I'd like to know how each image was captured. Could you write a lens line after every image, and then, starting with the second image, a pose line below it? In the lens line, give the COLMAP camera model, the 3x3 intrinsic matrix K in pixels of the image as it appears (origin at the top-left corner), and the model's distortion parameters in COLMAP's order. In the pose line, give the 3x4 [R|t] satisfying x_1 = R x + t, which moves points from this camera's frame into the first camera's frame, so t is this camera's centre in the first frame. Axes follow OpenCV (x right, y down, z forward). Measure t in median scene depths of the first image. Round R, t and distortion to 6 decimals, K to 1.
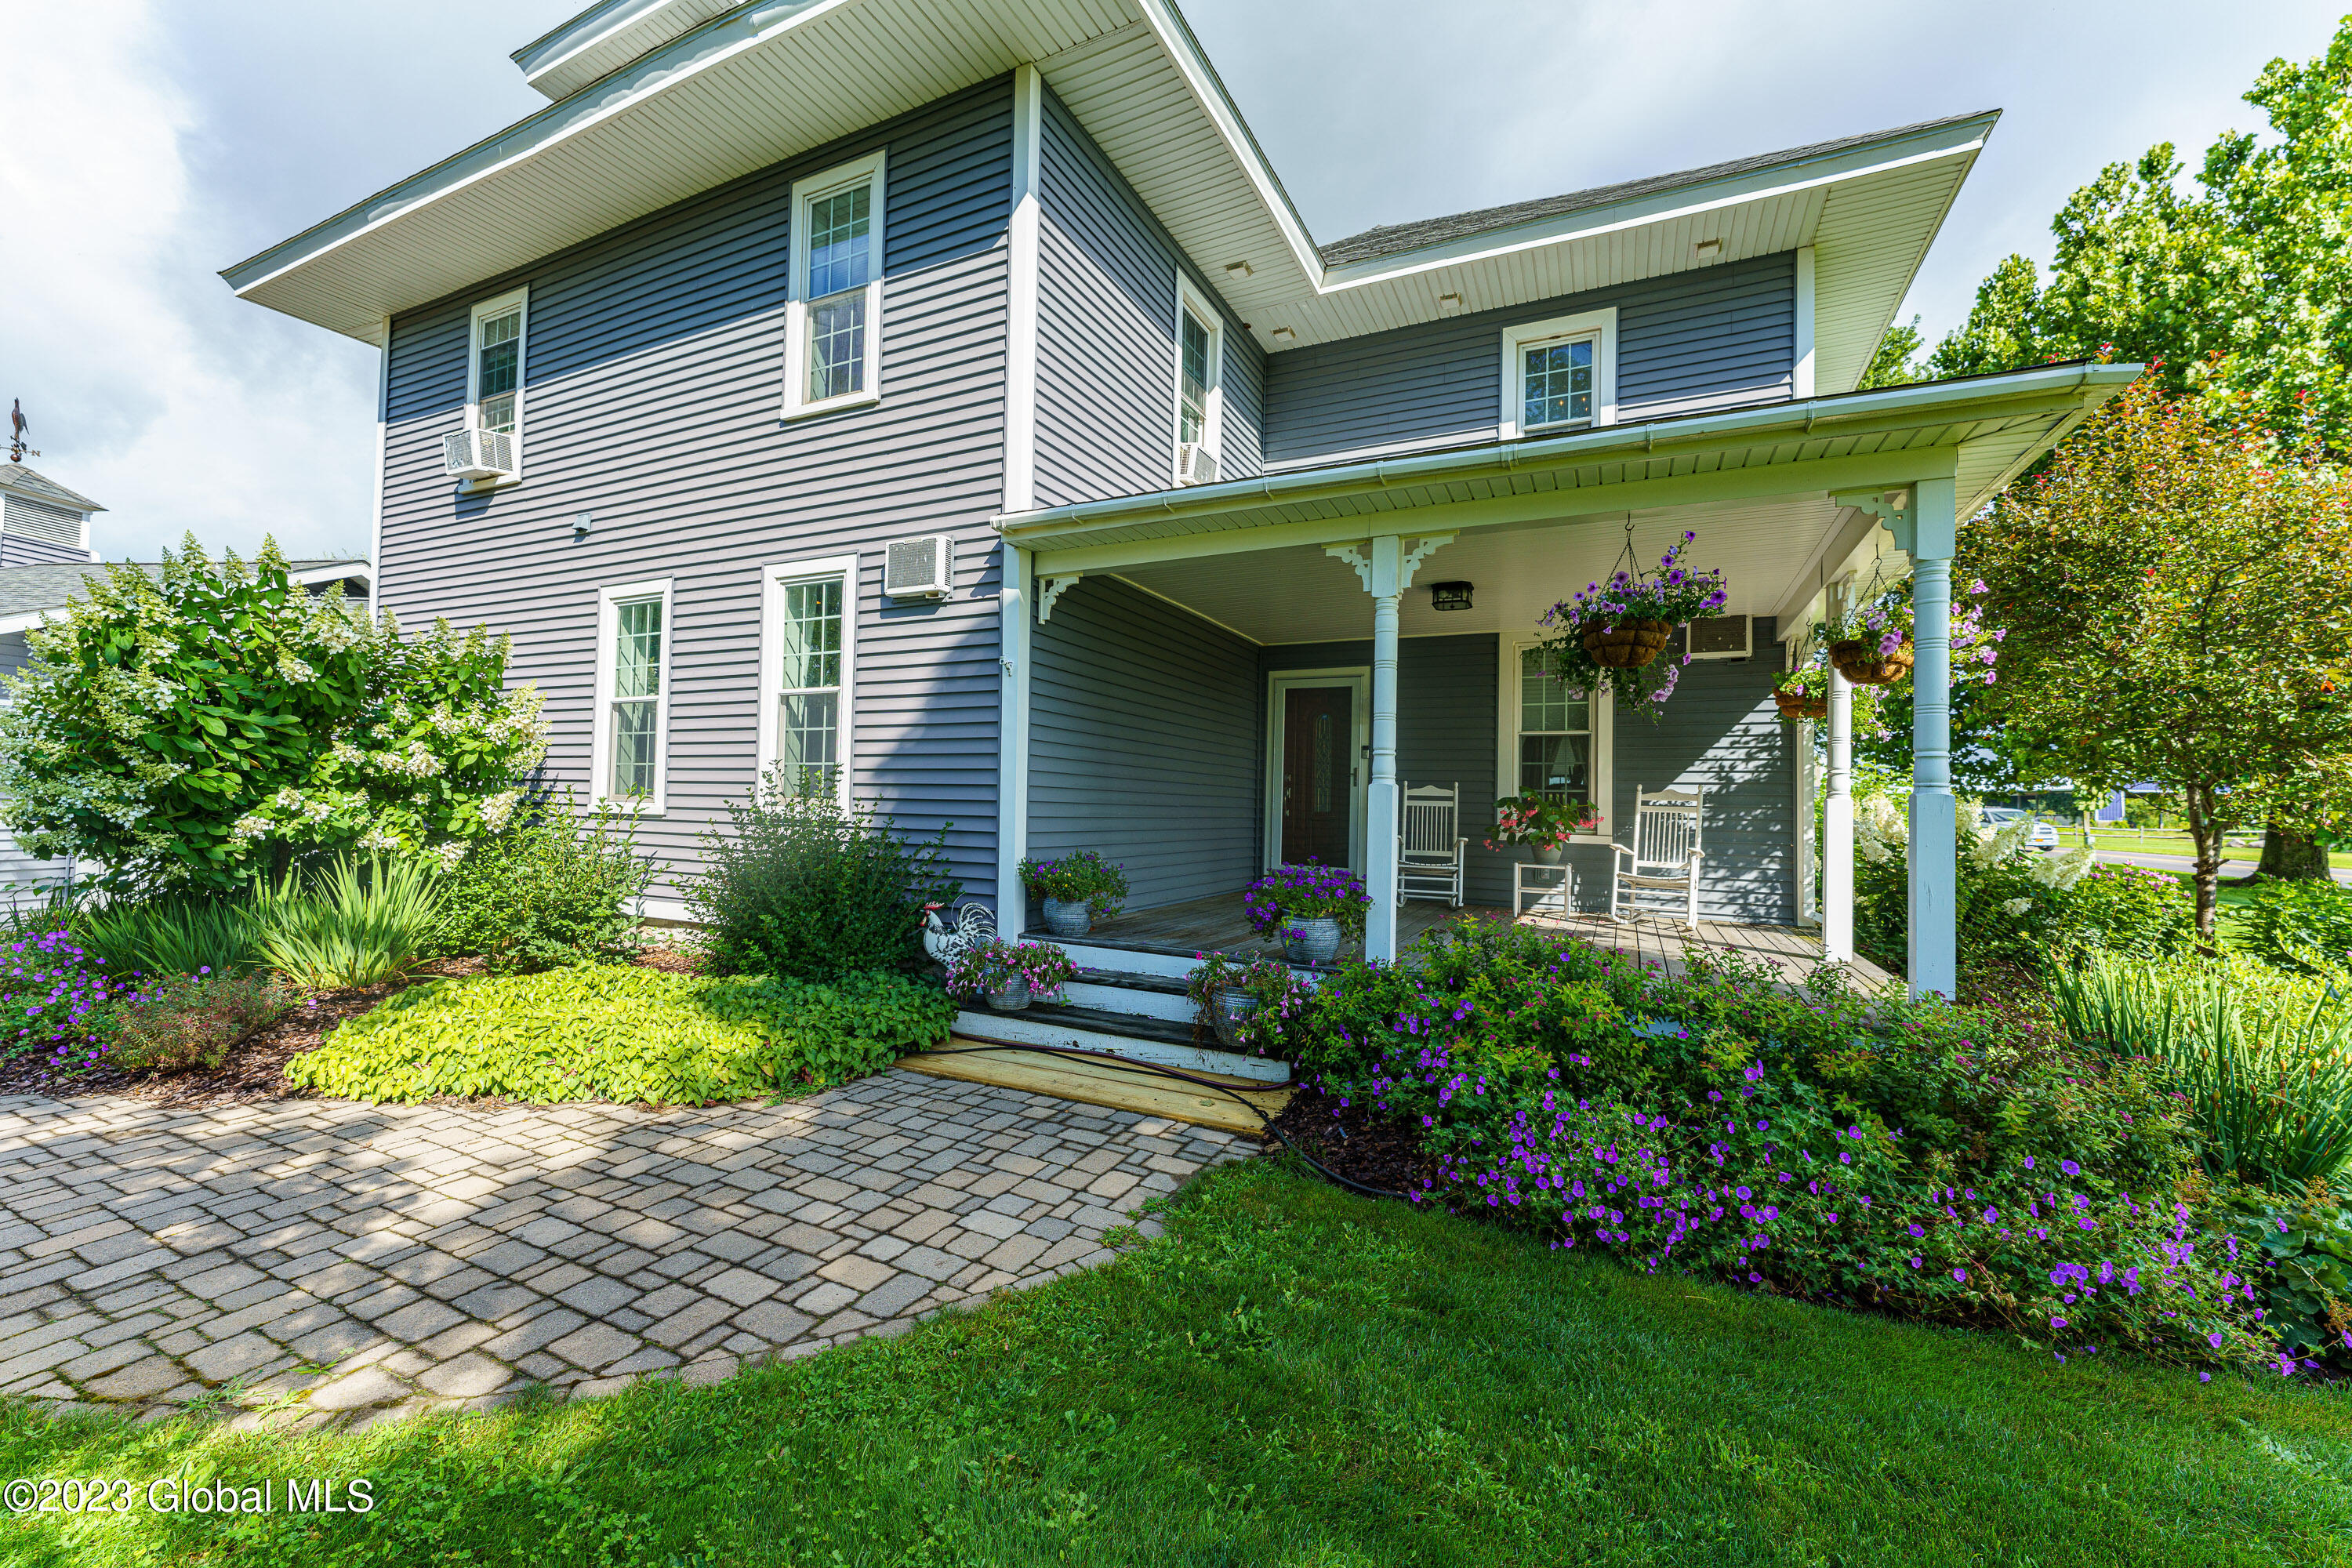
lens RADIAL K [[925.2, 0, 1167.5], [0, 925.2, 793.6], [0, 0, 1]] dist [0.001365, 0.000062]
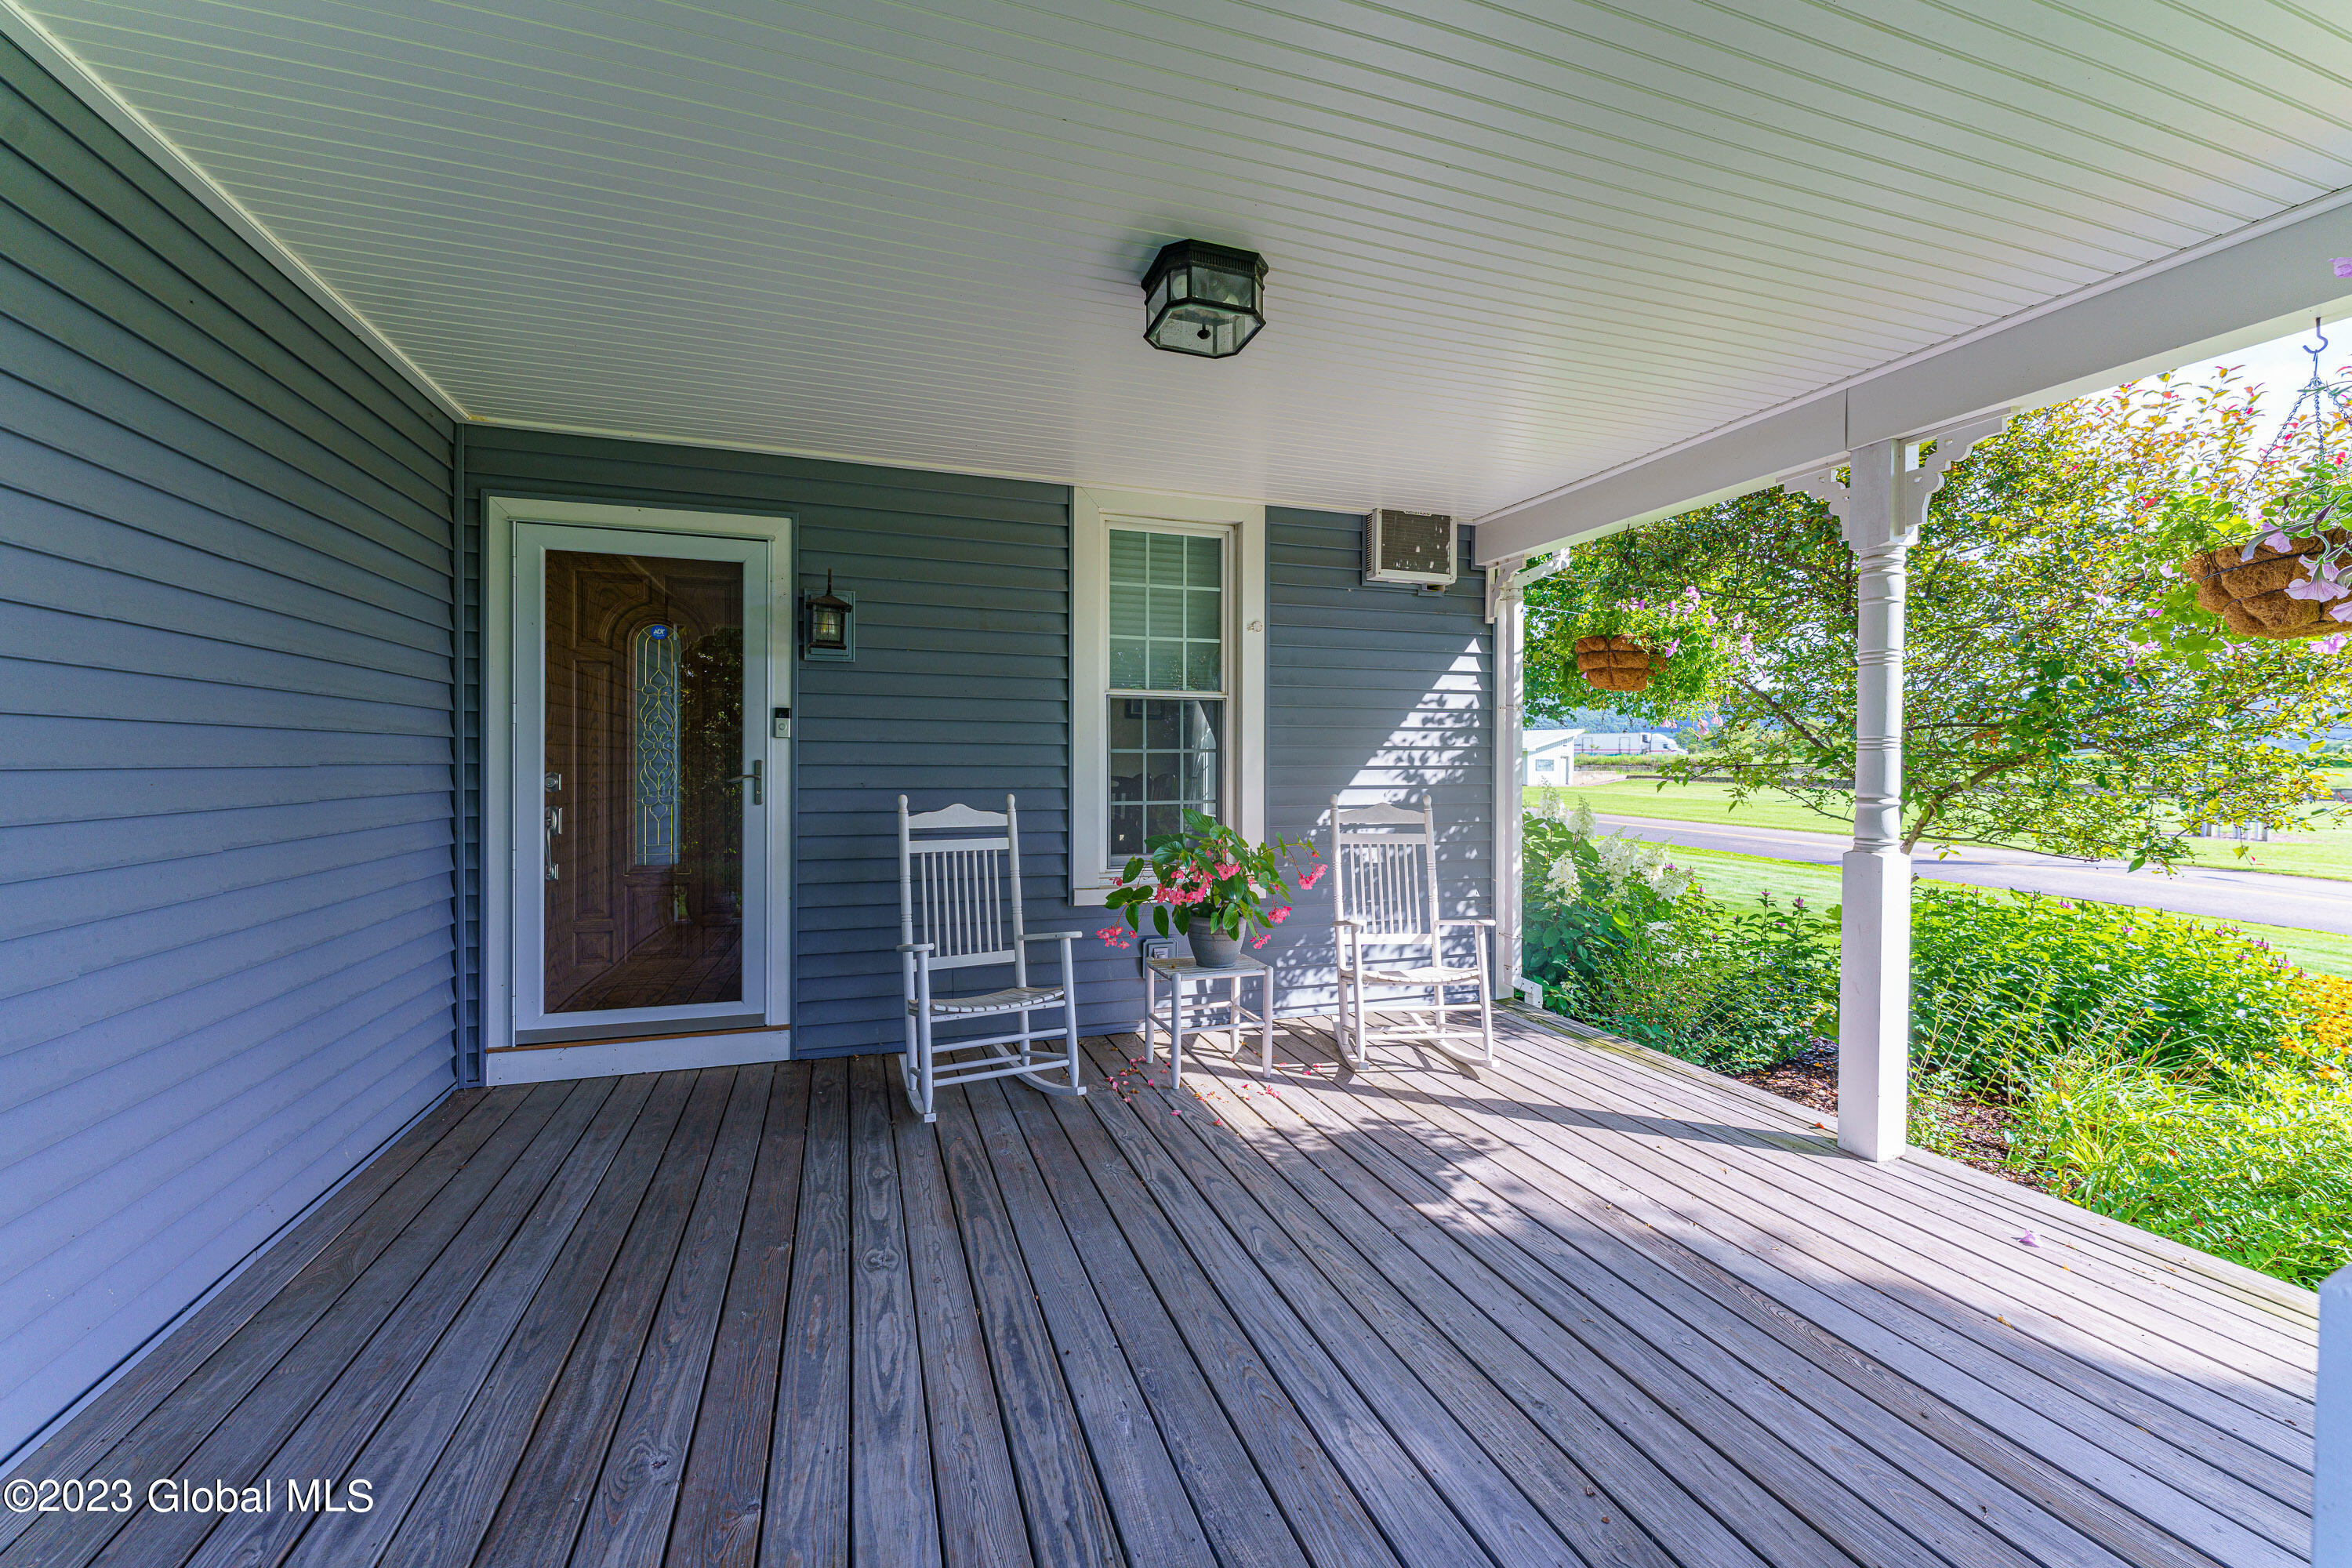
lens RADIAL K [[925.2, 0, 1172.3], [0, 925.2, 771.5], [0, 0, 1]] dist [0.001365, 0.000062]
pose [[0.710219, -0.024739, 0.703546, 0.050719], [0.004749, 0.999528, 0.030353, -0.040766], [-0.703965, -0.018217, 0.710001, 0.676141]]
